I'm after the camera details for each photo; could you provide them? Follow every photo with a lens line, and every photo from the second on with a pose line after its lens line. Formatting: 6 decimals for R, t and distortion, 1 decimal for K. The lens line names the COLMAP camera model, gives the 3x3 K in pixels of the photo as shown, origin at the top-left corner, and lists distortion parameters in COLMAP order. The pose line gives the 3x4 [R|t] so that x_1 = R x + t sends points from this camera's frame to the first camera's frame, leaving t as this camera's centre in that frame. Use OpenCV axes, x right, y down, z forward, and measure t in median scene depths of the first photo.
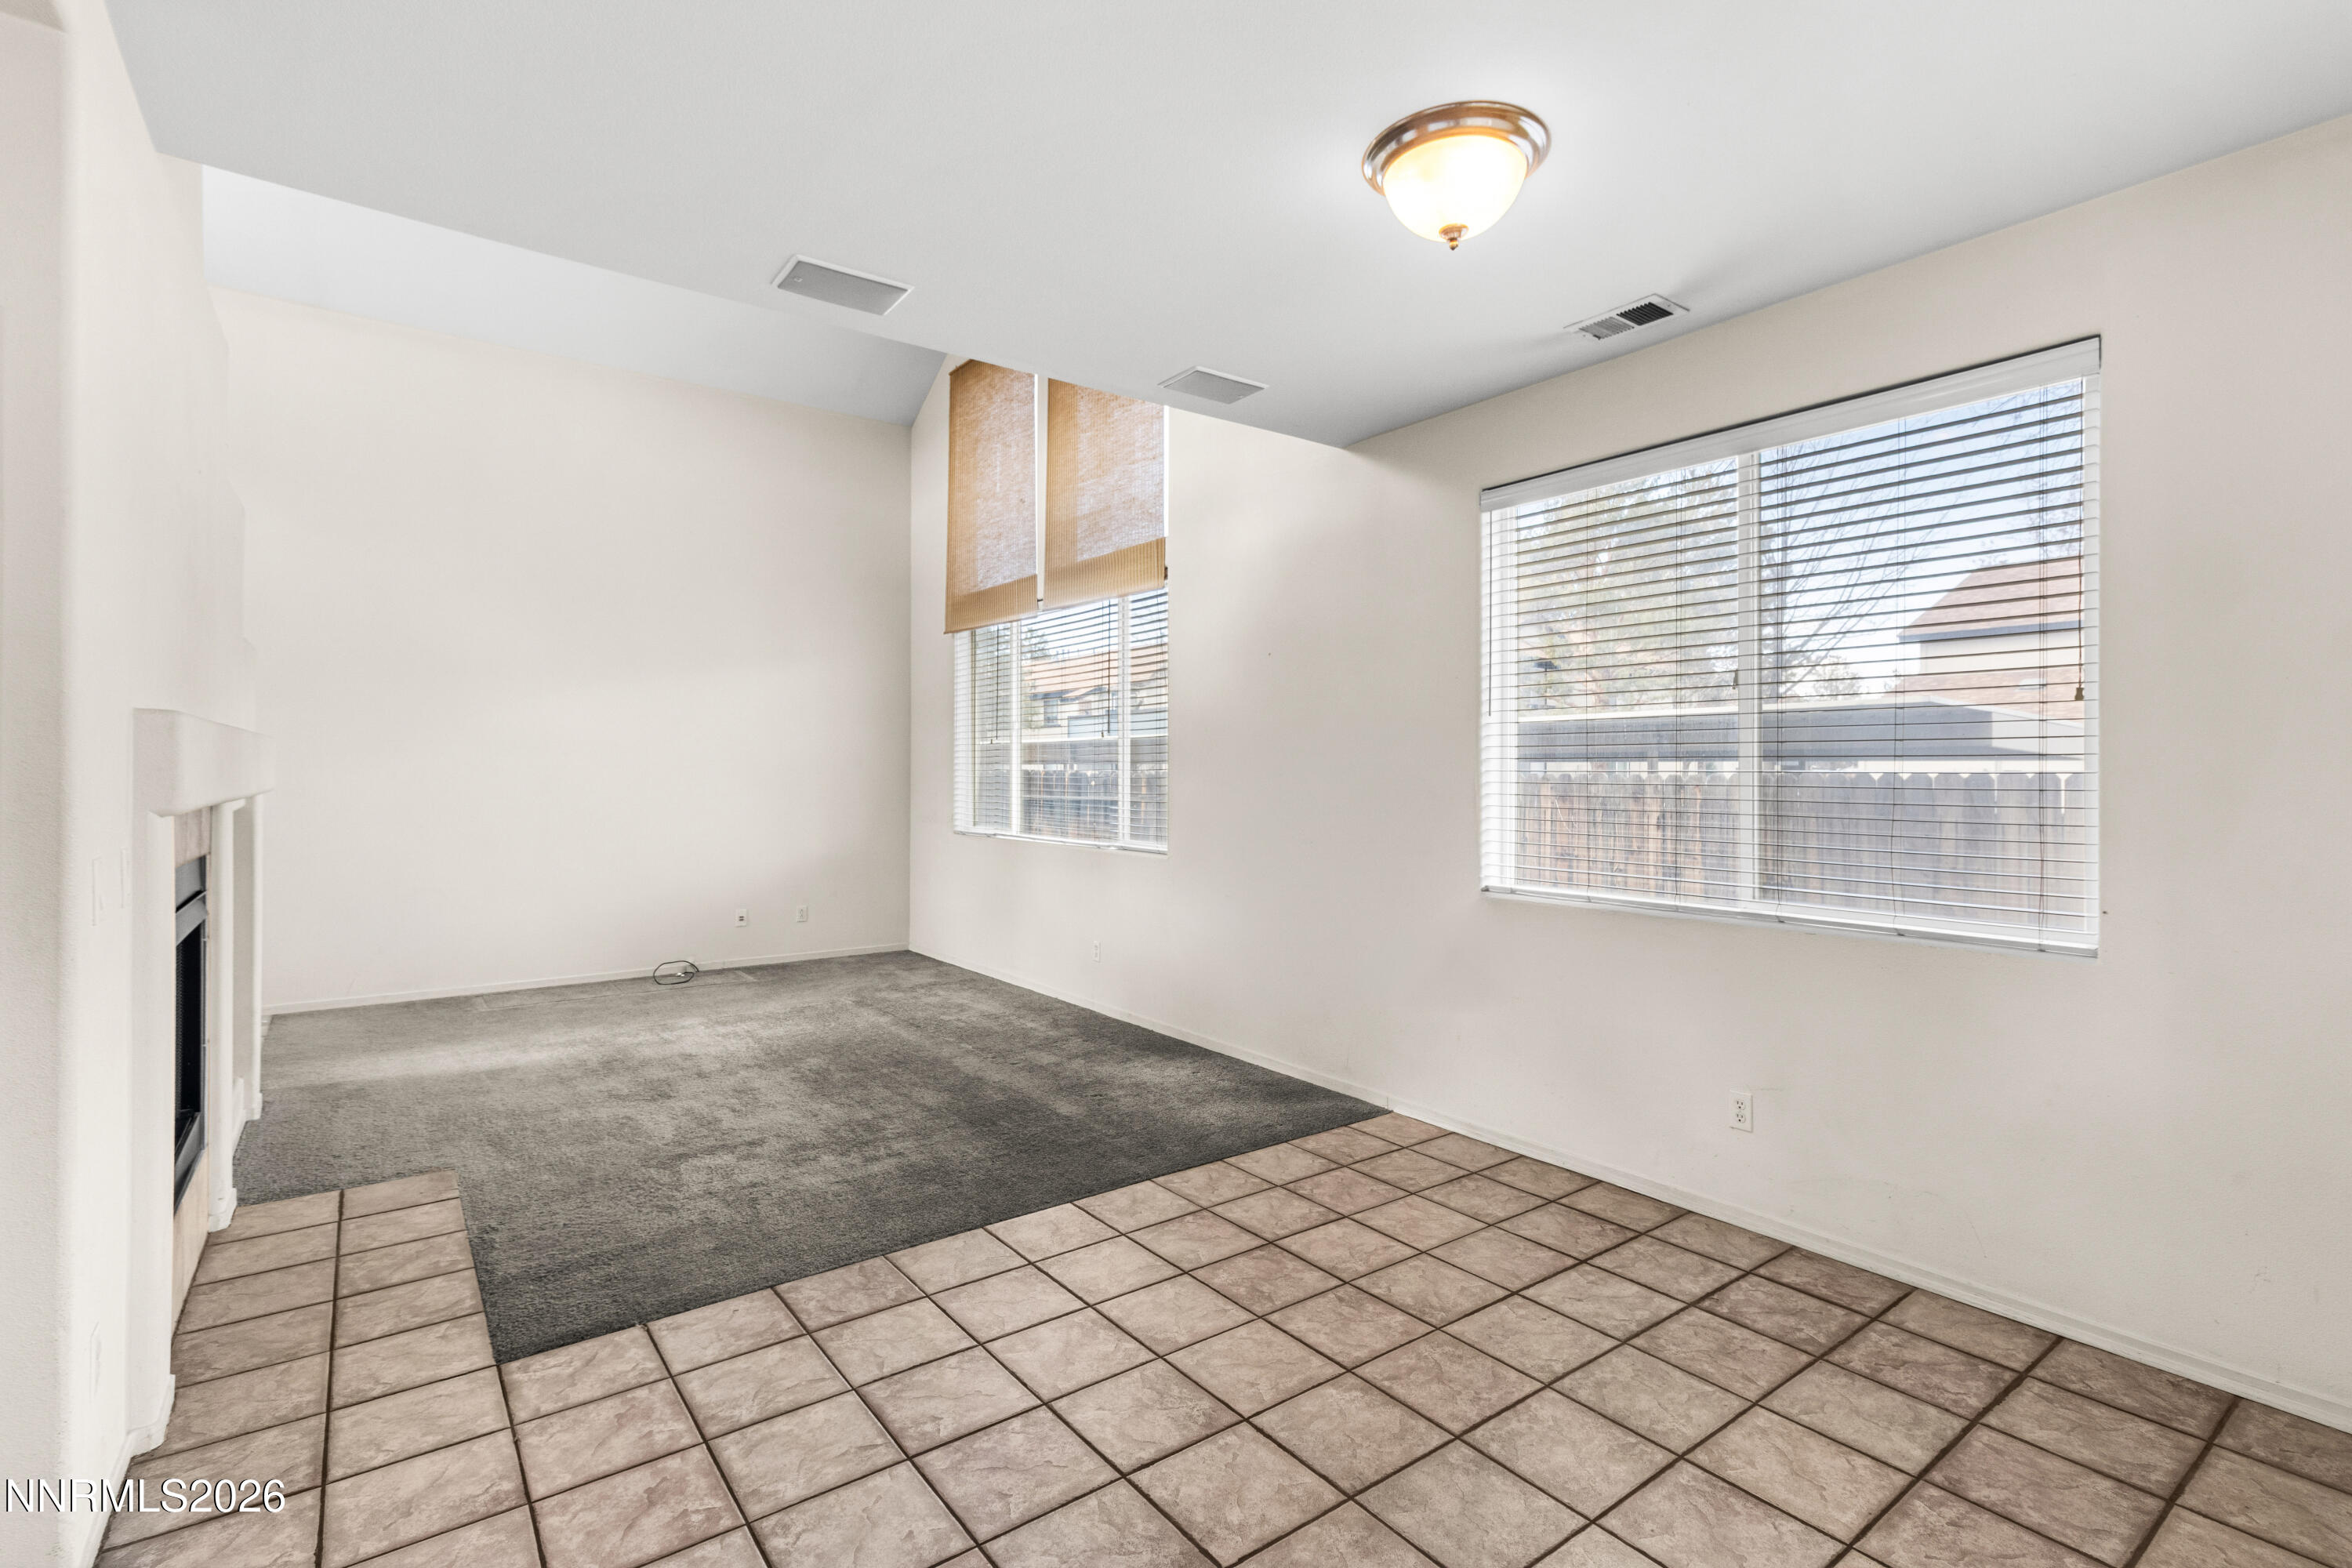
lens RADIAL K [[1101.0, 0, 1182.7], [0, 1101.0, 766.4], [0, 0, 1]] dist [0.008398, -0.002935]
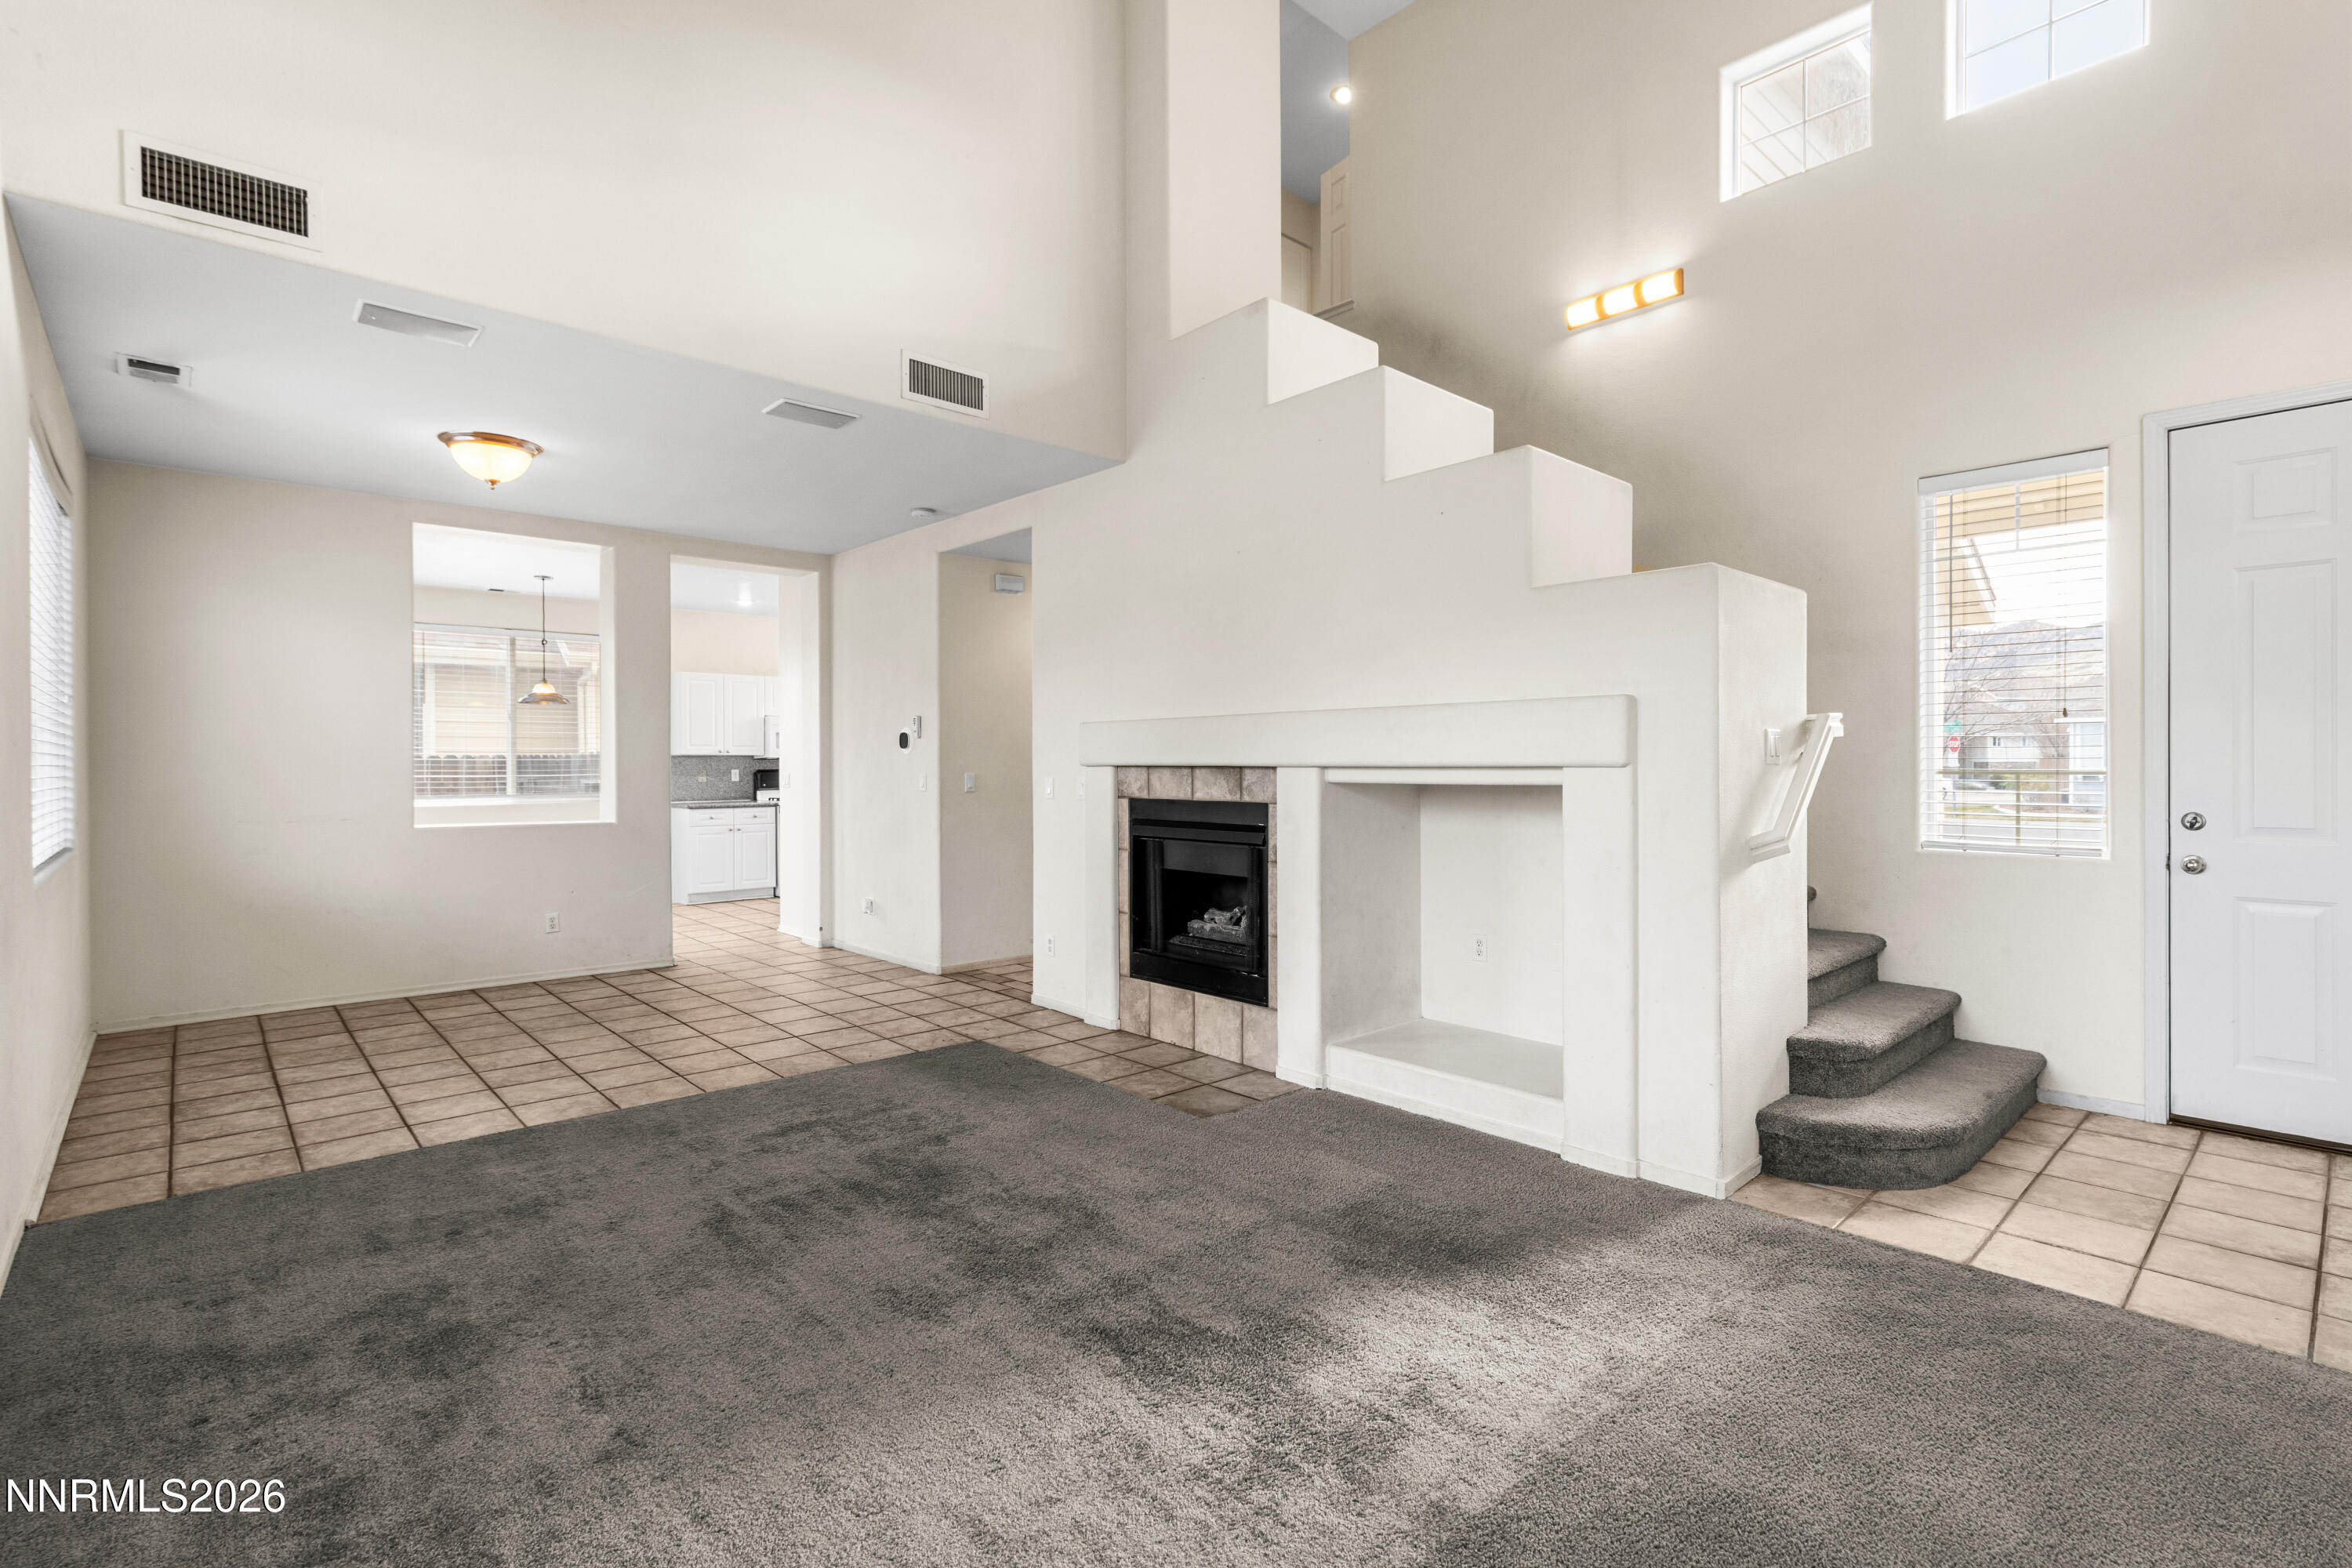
lens RADIAL K [[1101.0, 0, 1184.0], [0, 1101.0, 785.9], [0, 0, 1]] dist [0.008398, -0.002935]
pose [[-0.995488, 0.000296, -0.094889, -0.309223], [-0.001291, 0.999860, 0.016656, 0.015684], [0.094881, 0.016703, -0.995348, 1.169471]]
